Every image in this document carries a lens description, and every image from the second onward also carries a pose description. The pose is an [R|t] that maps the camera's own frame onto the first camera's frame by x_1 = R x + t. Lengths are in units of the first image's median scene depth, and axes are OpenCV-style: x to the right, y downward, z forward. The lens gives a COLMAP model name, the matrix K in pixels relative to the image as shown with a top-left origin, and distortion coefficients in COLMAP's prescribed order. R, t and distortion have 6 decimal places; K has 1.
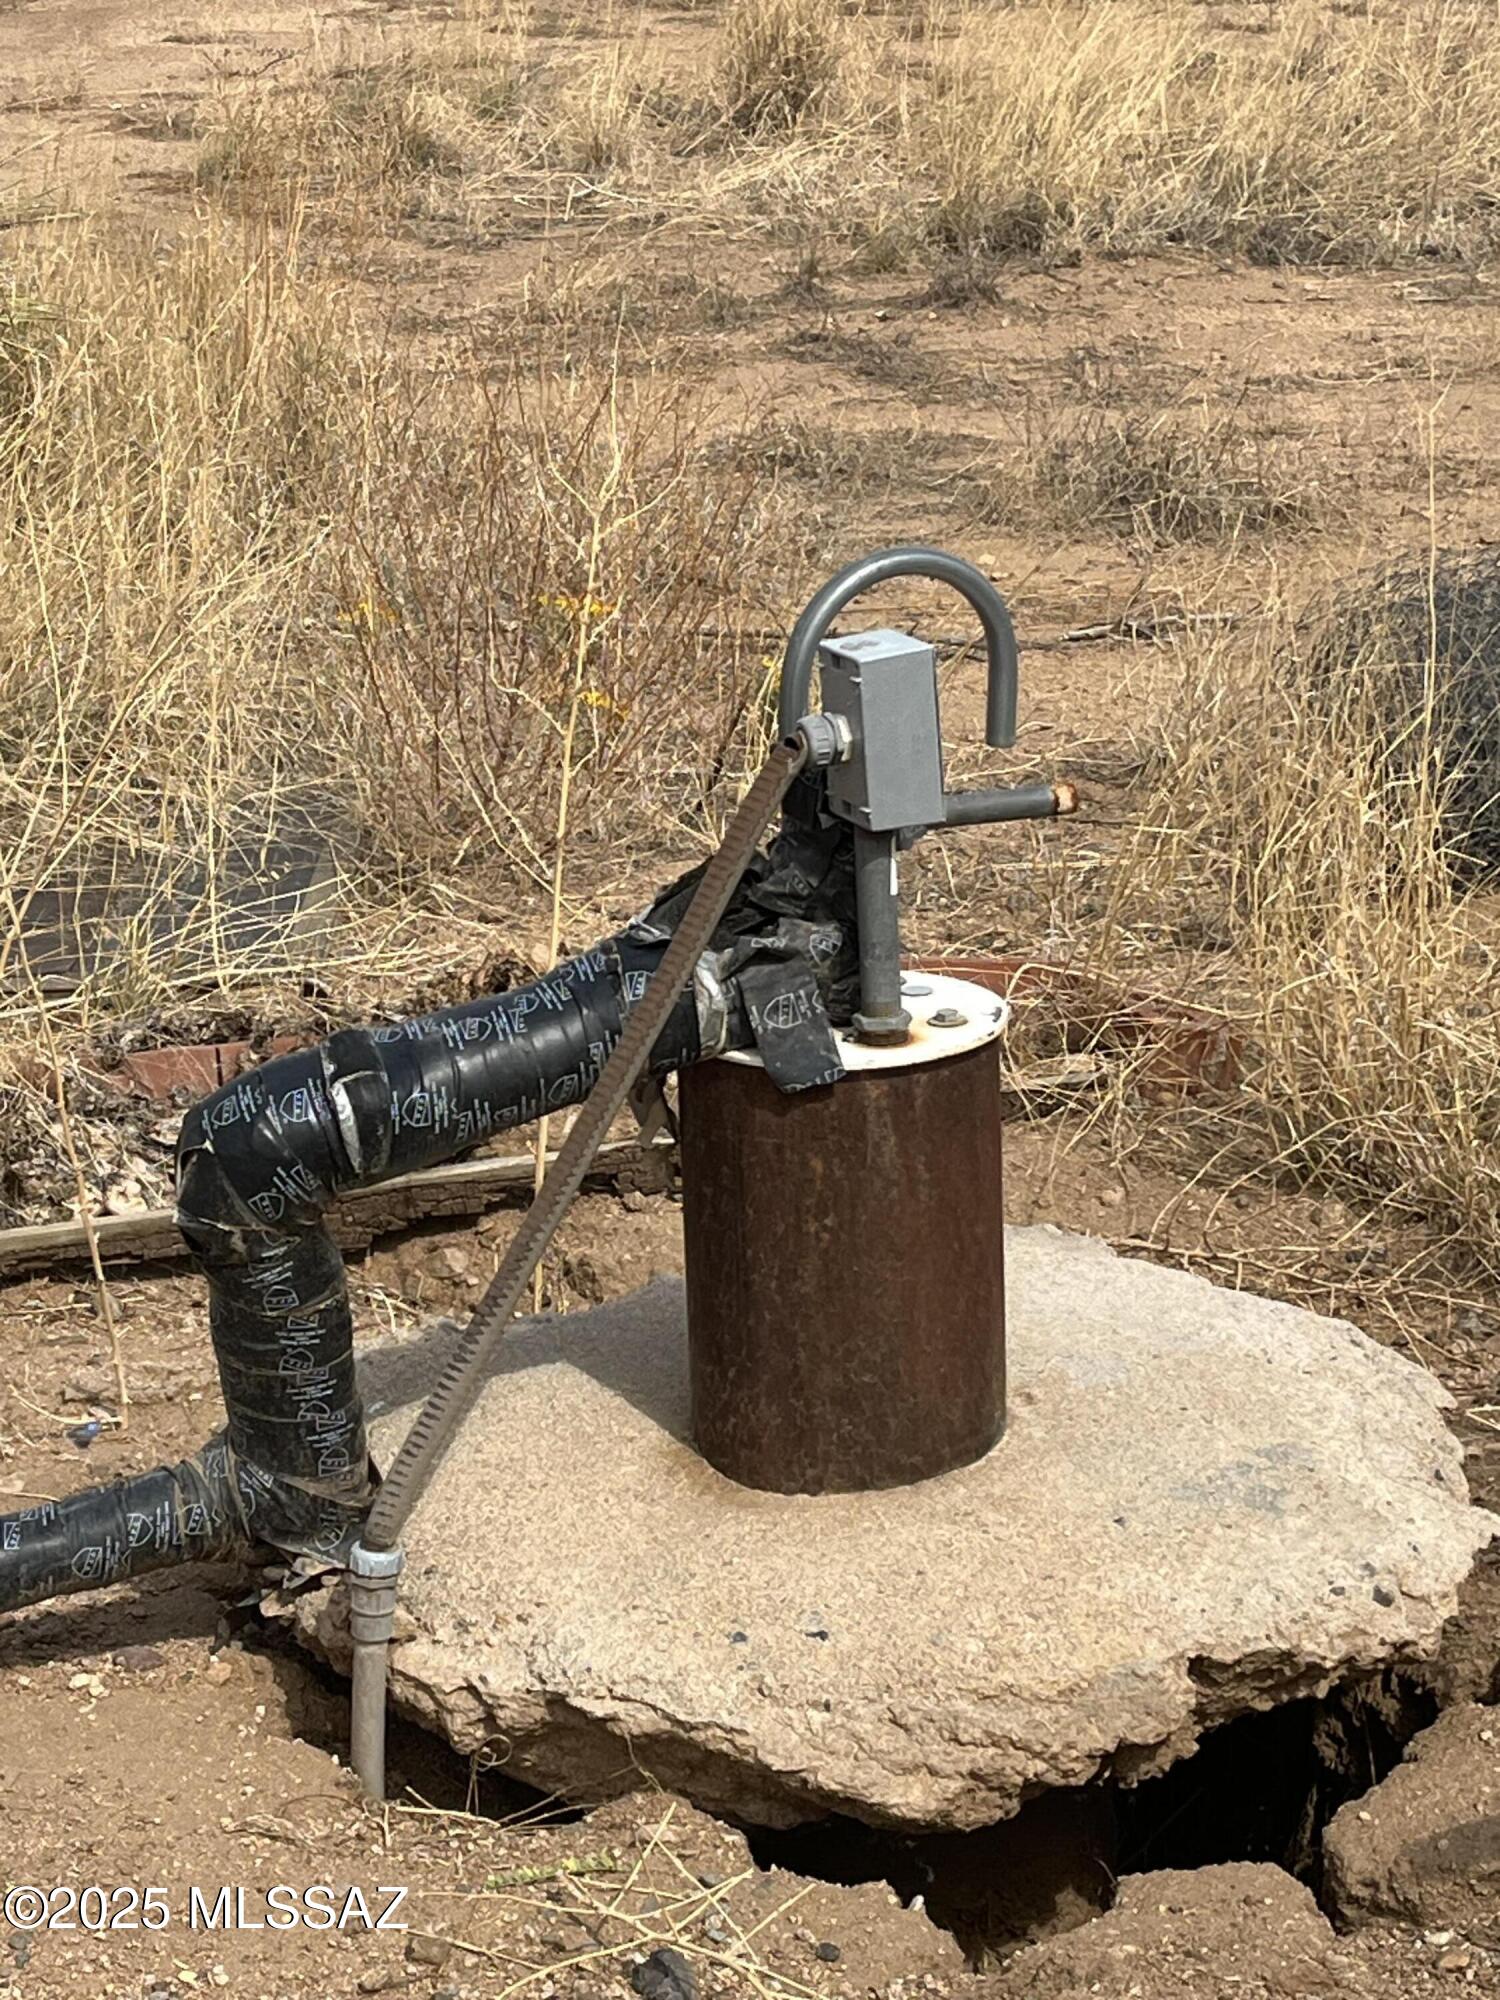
lens RADIAL K [[4273.7, 0, 741.2], [0, 4273.7, 1005.4], [0, 0, 1]] dist [0.101778, 0.000000]
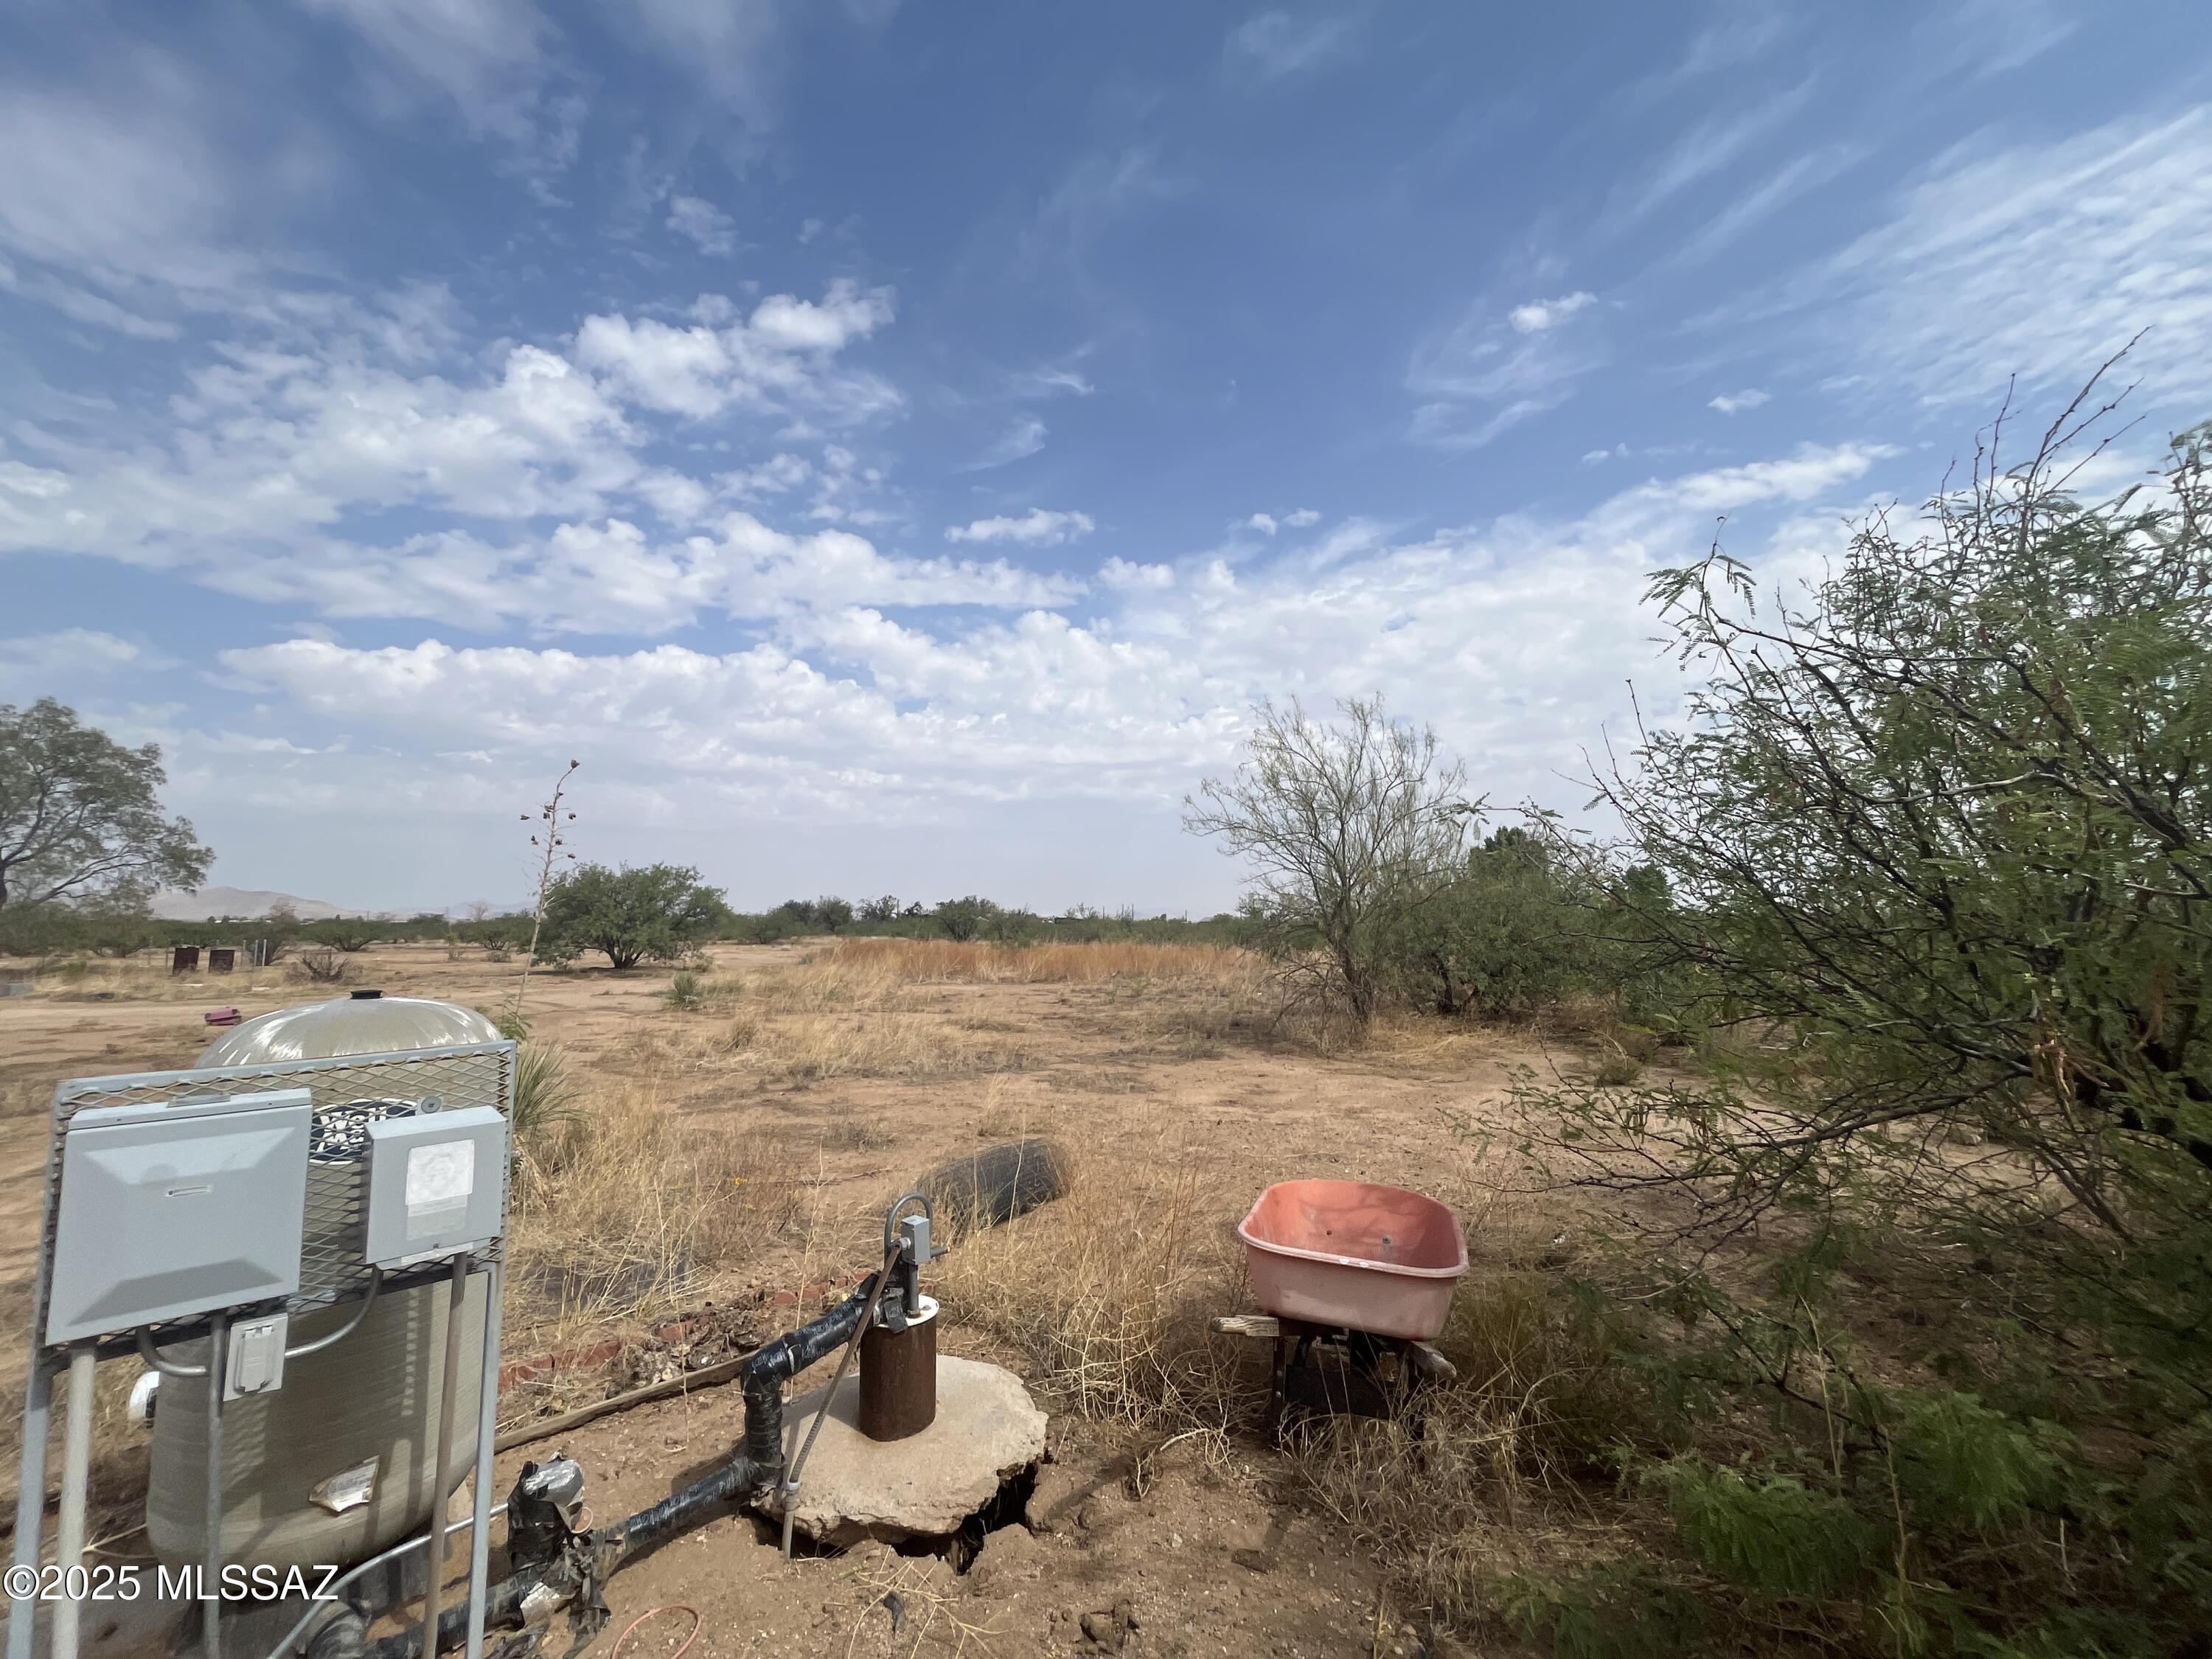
lens RADIAL K [[890.0, 0, 1099.5], [0, 890.0, 819.0], [0, 0, 1]] dist [-0.005173, 0.000592]
pose [[0.910589, 0.075764, 0.406309, -0.201026], [0.099545, 0.913915, -0.393510, -0.079607], [-0.401145, 0.398772, 0.824660, -0.032023]]
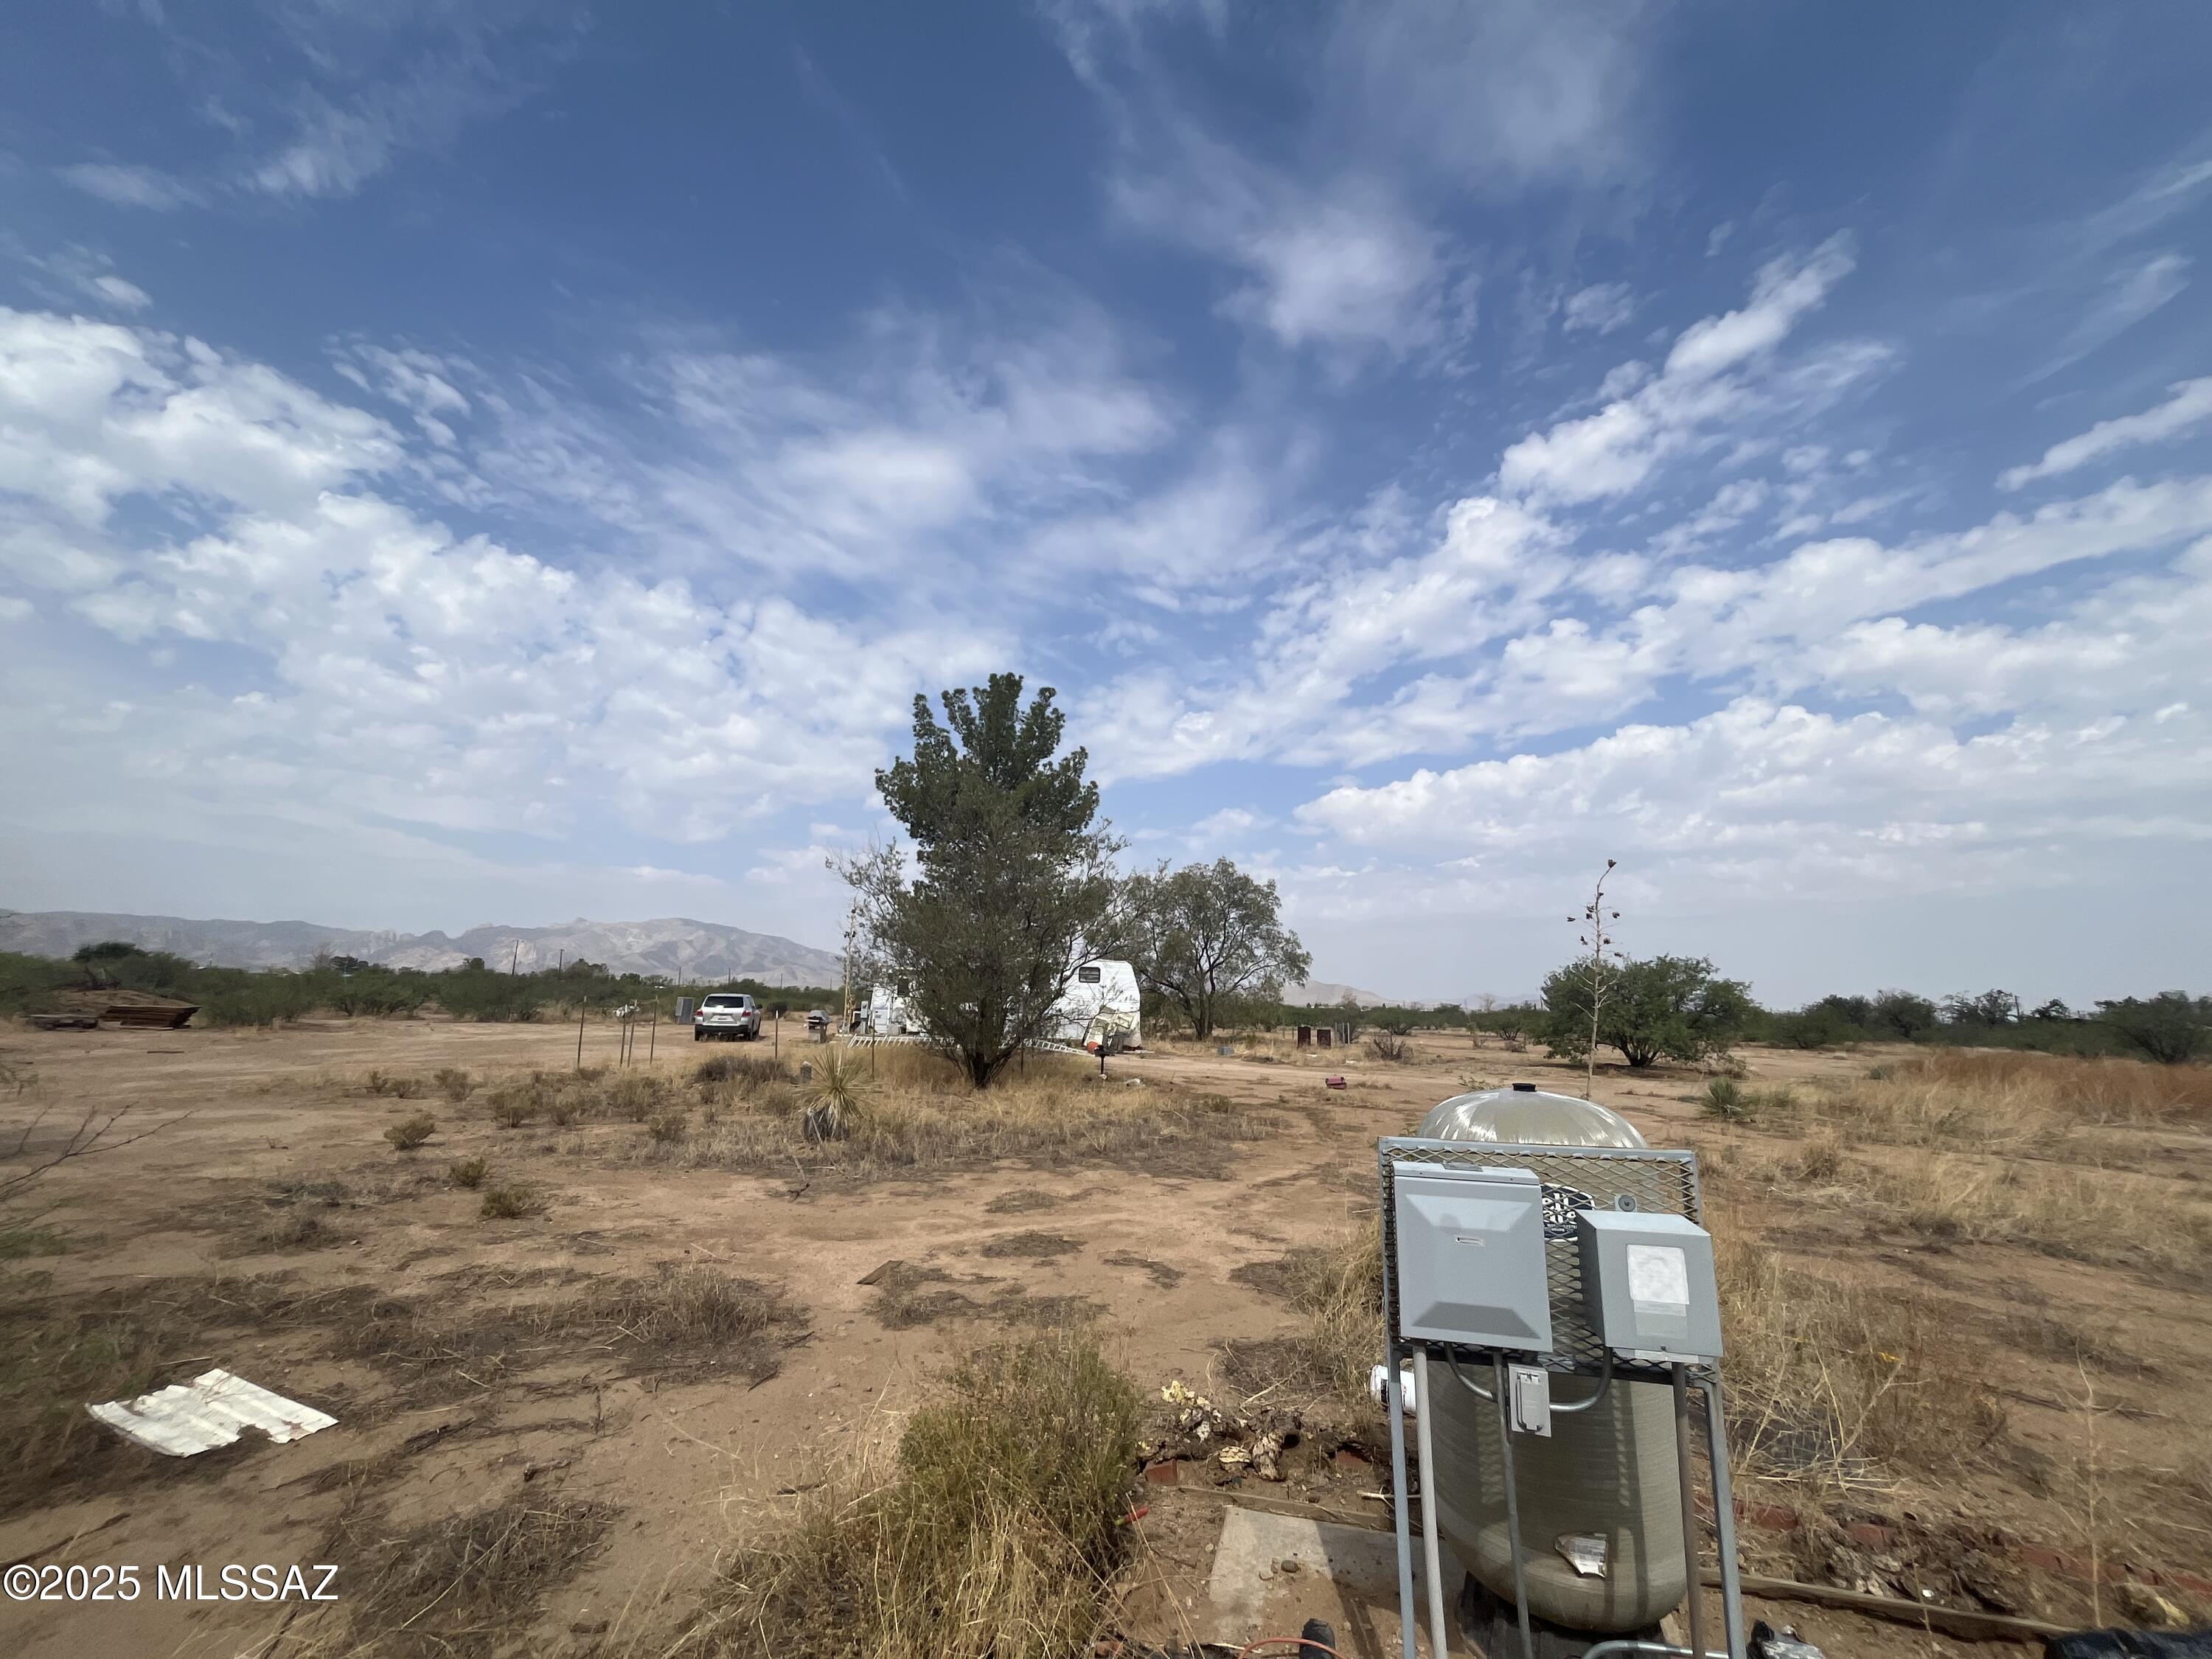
lens RADIAL K [[890.0, 0, 1094.4], [0, 890.0, 820.2], [0, 0, 1]] dist [-0.005173, 0.000592]
pose [[0.830052, -0.058319, -0.554628, -0.303642], [-0.218149, 0.881319, -0.419150, -0.075621], [0.513249, 0.468908, 0.718819, -0.067395]]
